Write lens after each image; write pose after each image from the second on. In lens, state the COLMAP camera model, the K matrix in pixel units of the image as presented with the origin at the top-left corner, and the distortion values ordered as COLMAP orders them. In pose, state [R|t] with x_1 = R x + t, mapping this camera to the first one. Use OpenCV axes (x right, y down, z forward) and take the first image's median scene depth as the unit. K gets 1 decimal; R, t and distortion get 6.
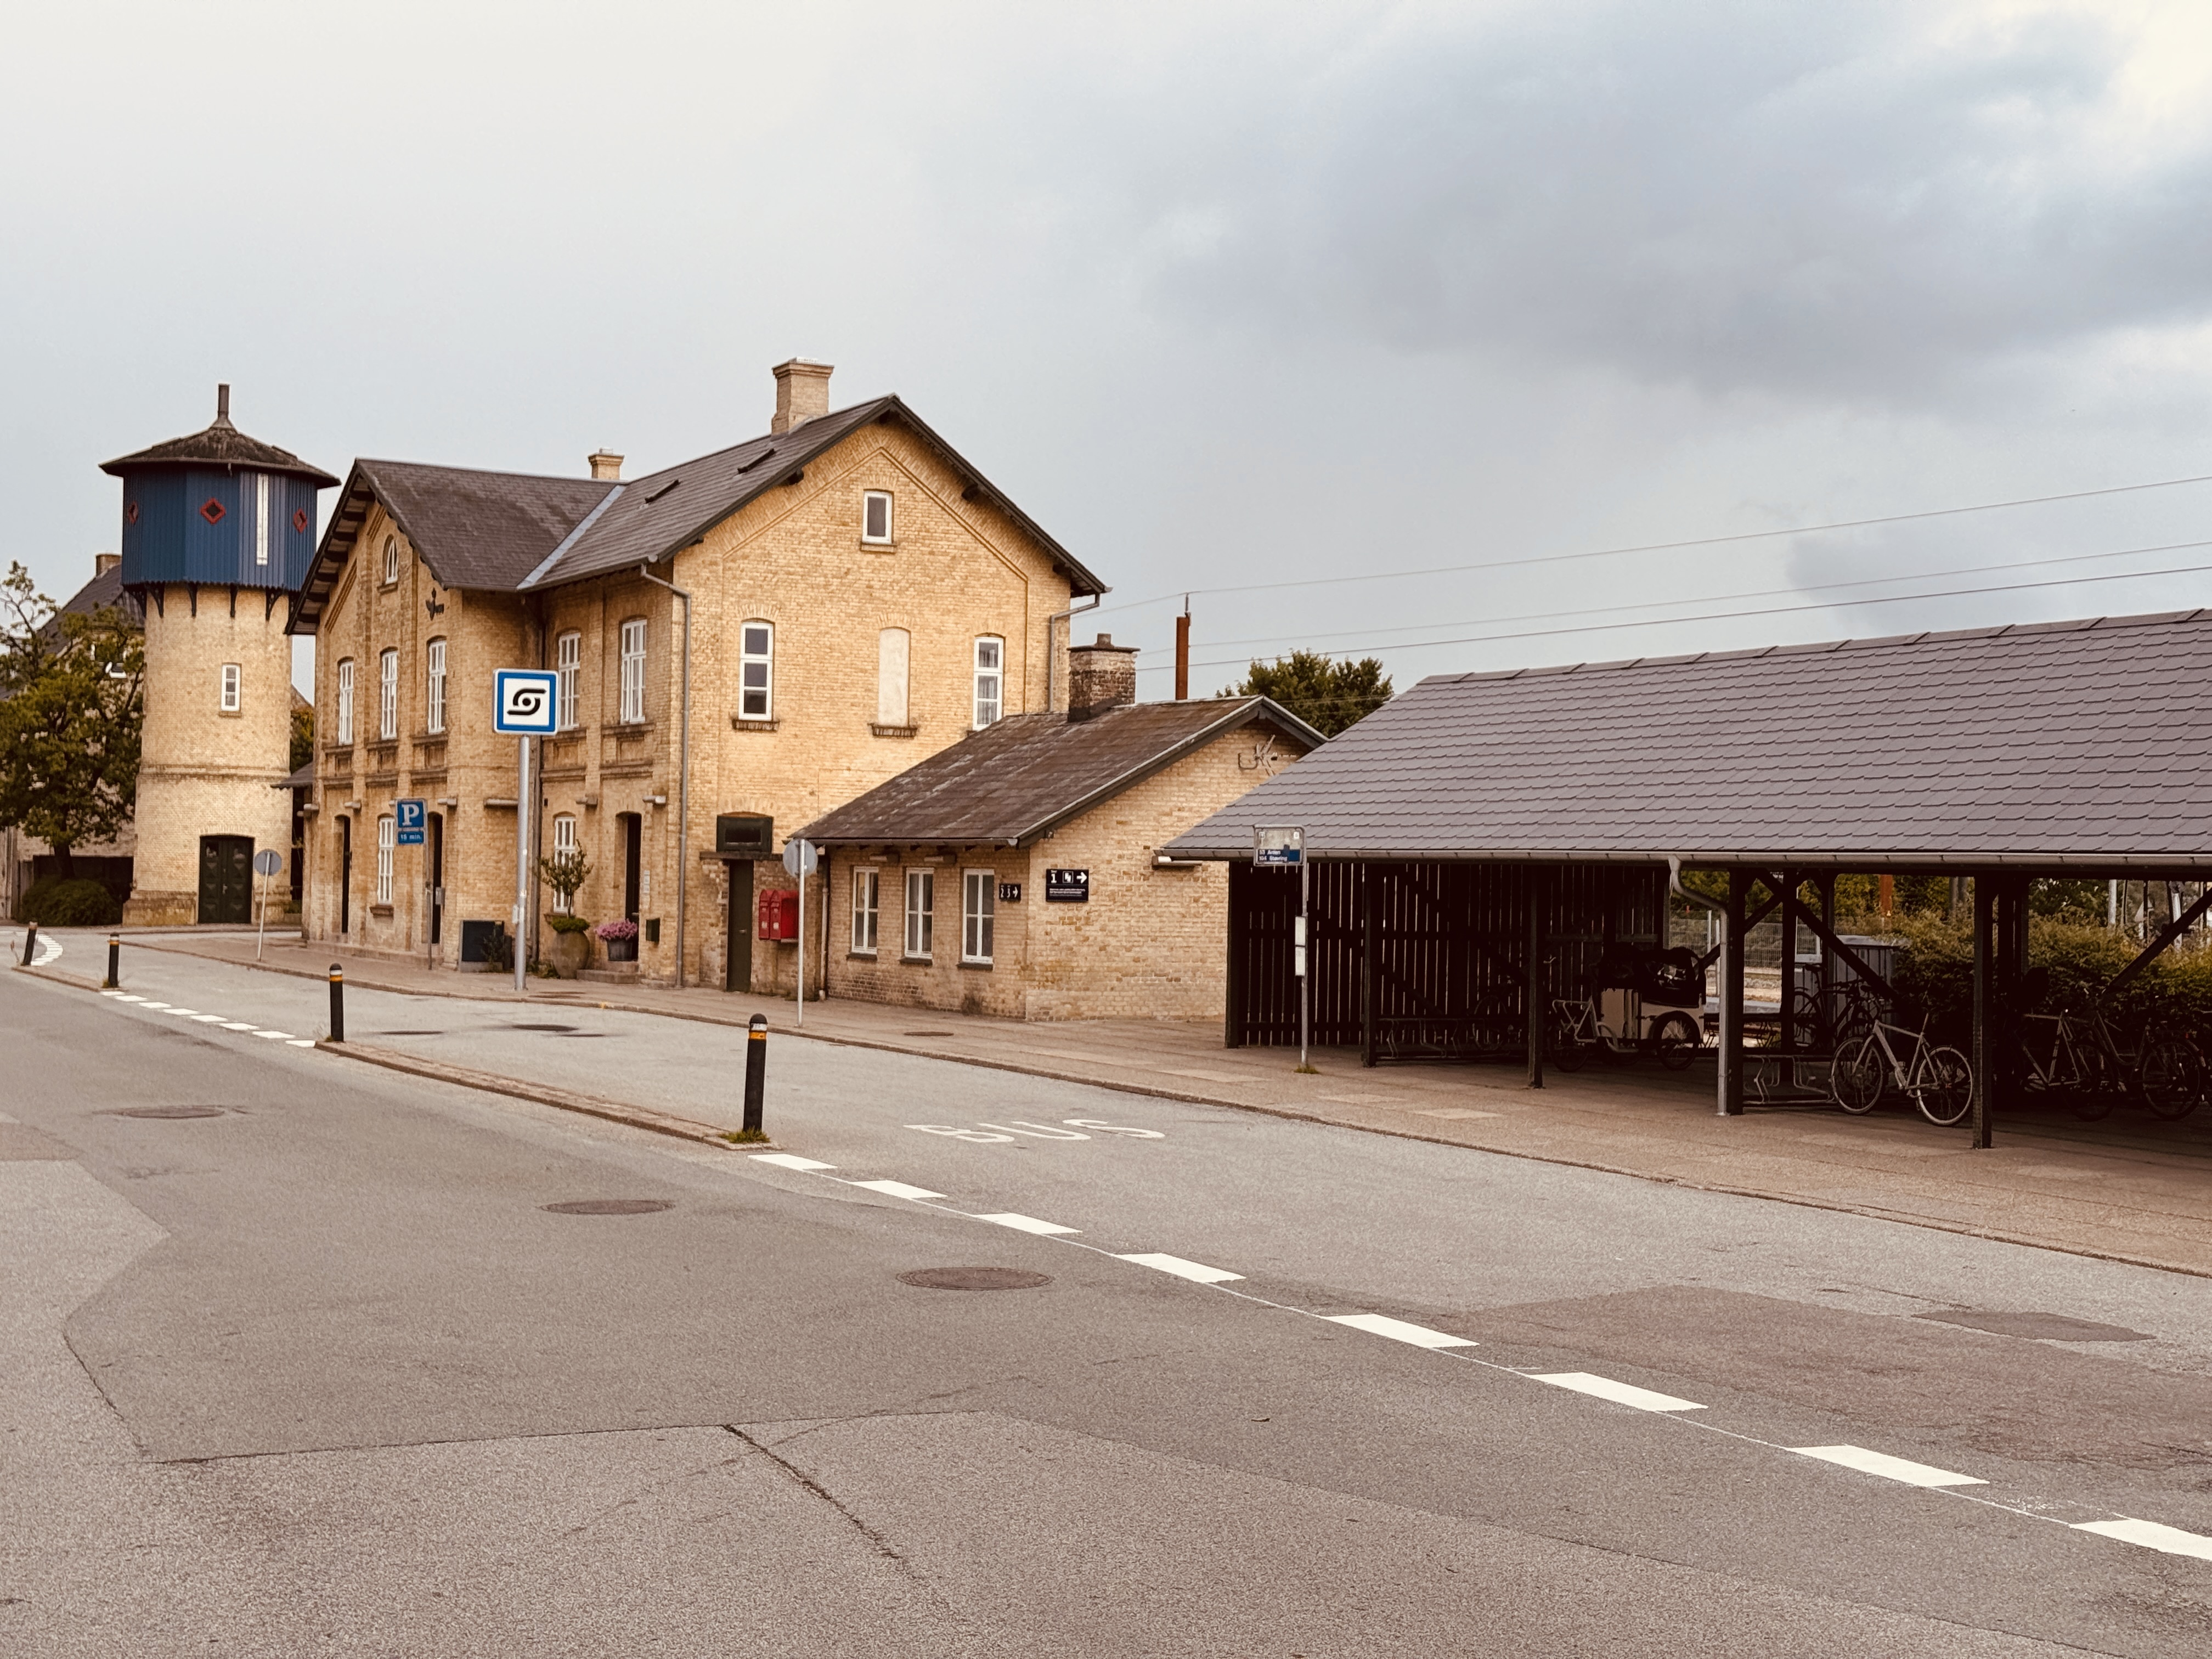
lens RADIAL K [[3098.2, 0, 1138.6], [0, 3098.2, 840.5], [0, 0, 1]] dist [0.141782, -0.134600]
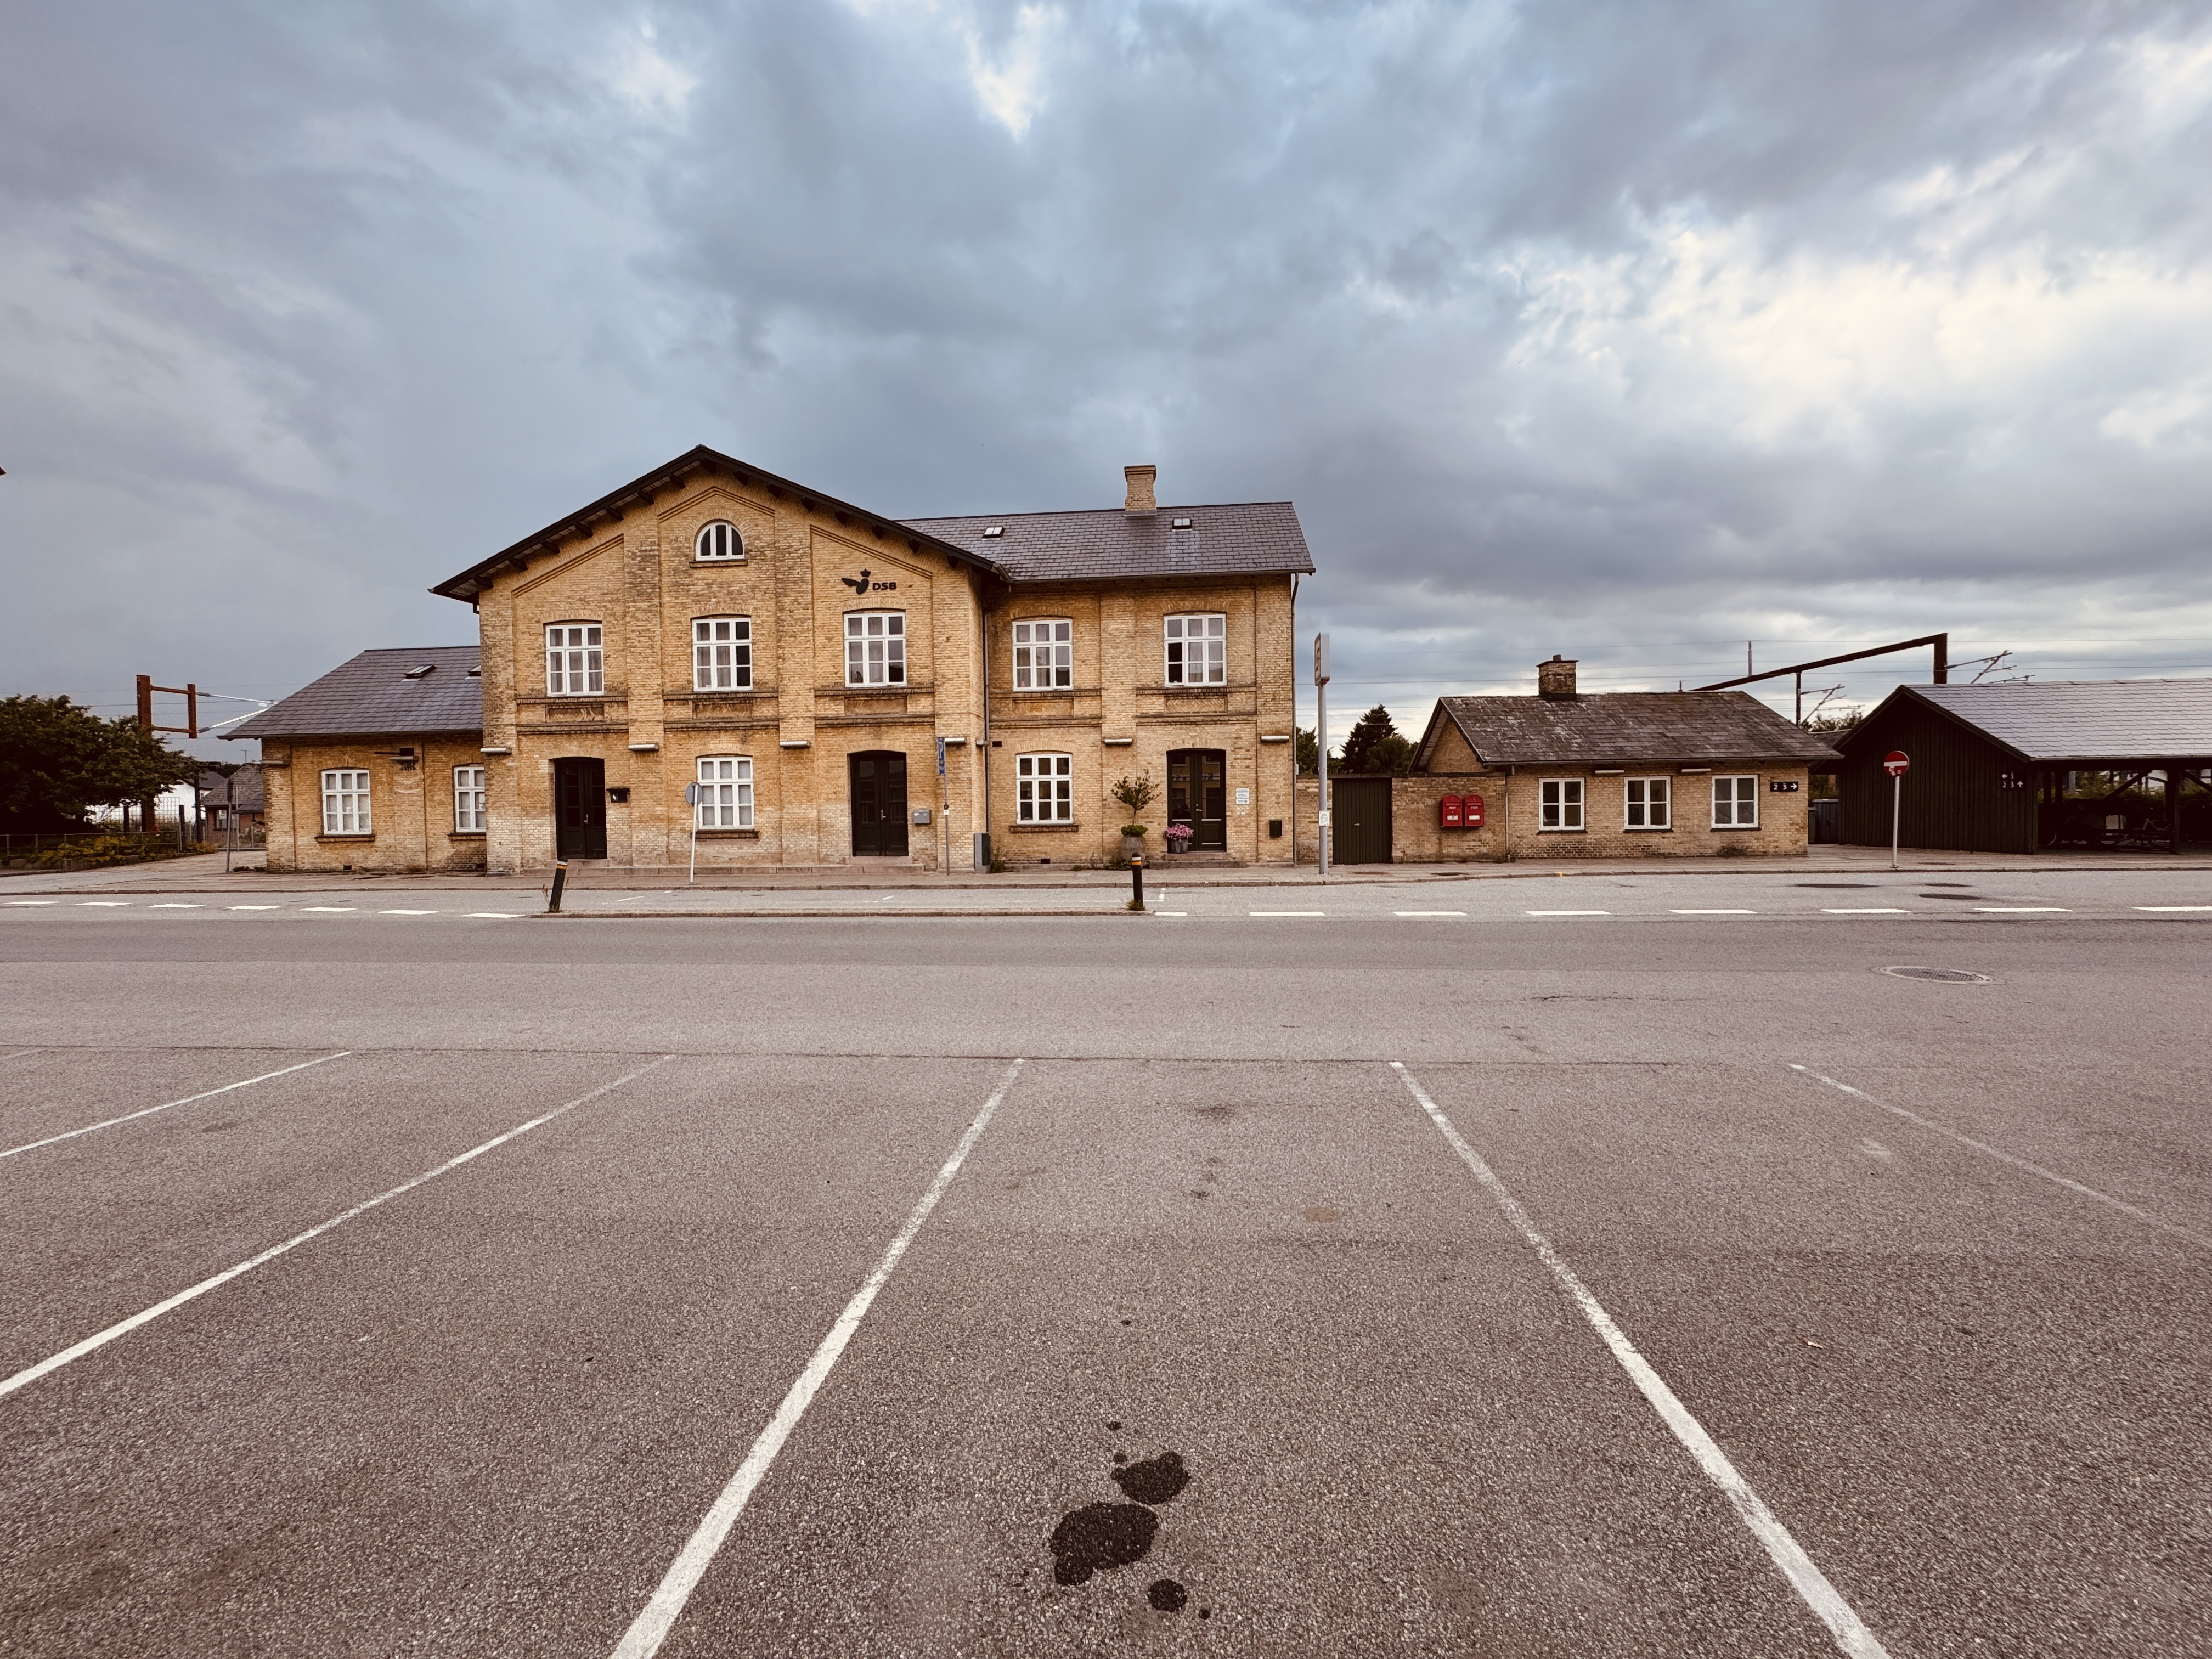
lens RADIAL K [[869.0, 0, 1103.8], [0, 869.0, 826.9], [0, 0, 1]] dist [-0.001844, 0.000172]
pose [[0.528165, -0.046692, 0.847857, -0.517931], [0.017120, 0.998870, 0.044343, 0.008257], [-0.848969, -0.008905, 0.528367, 0.809813]]
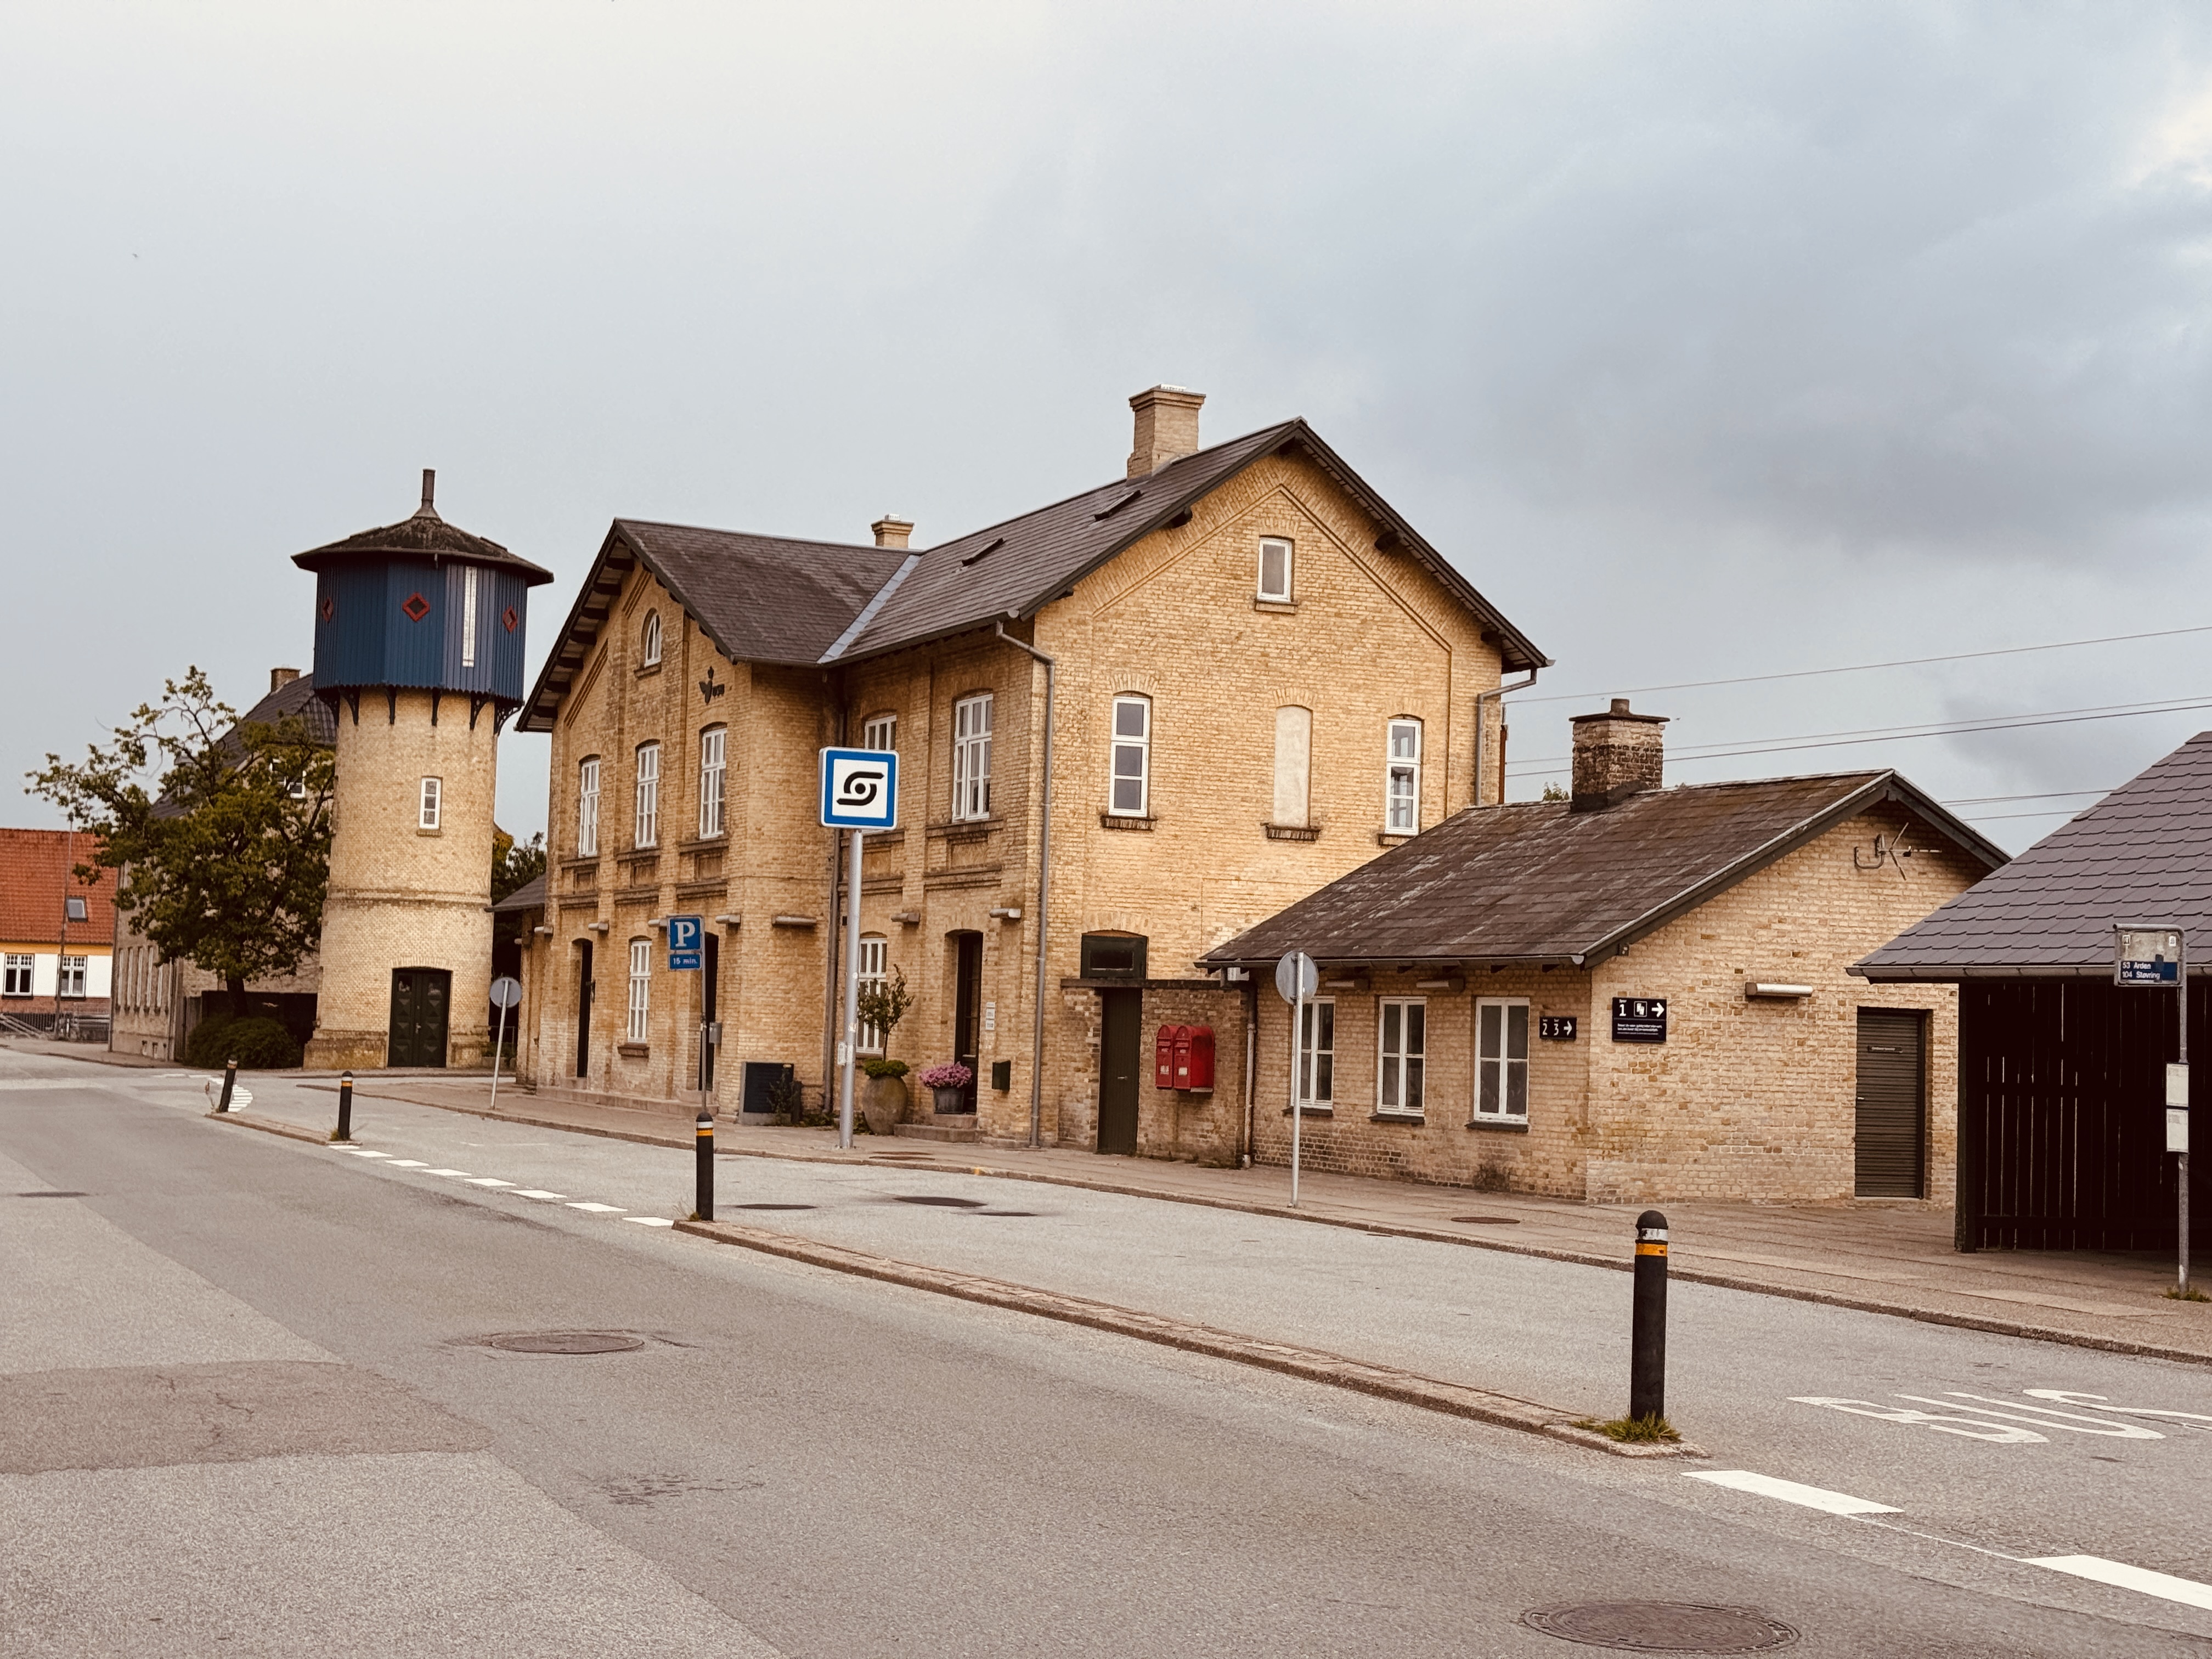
lens RADIAL K [[3098.2, 0, 1138.6], [0, 3098.2, 840.5], [0, 0, 1]] dist [0.141782, -0.134600]
pose [[0.999291, 0.008642, -0.036634, -0.087282], [-0.010495, 0.998660, -0.050682, 0.007965], [0.036147, 0.051031, 0.998043, 0.187621]]
